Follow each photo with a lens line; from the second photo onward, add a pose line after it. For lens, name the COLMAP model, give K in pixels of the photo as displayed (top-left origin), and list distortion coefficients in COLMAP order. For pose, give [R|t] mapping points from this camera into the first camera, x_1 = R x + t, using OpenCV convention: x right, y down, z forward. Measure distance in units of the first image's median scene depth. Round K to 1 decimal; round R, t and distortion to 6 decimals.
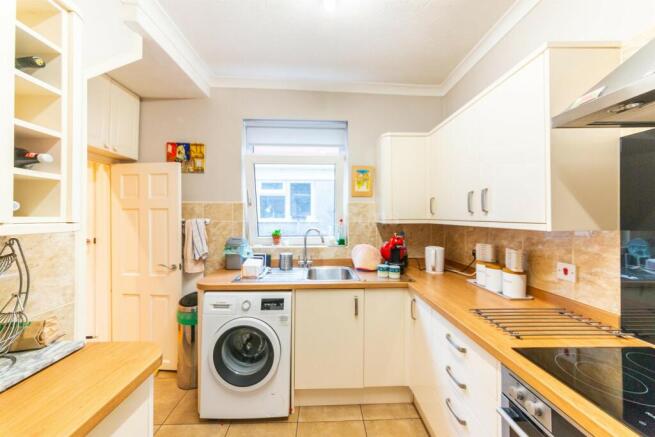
lens RADIAL K [[228.7, 0, 328.3], [0, 228.7, 214.6], [0, 0, 1]] dist [-0.007035, 0.000872]
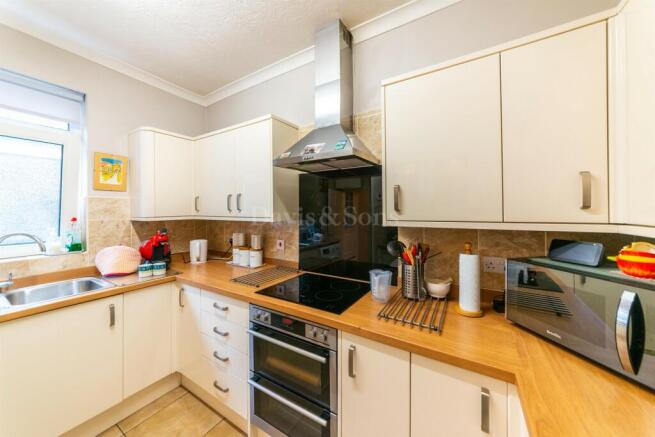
lens RADIAL K [[228.7, 0, 327.5], [0, 228.7, 209.5], [0, 0, 1]] dist [-0.007035, 0.000872]
pose [[0.555445, -0.000636, 0.831553, -0.151689], [-0.001715, 0.999997, 0.001911, -0.016209], [-0.831551, -0.002487, 0.555442, -0.198240]]
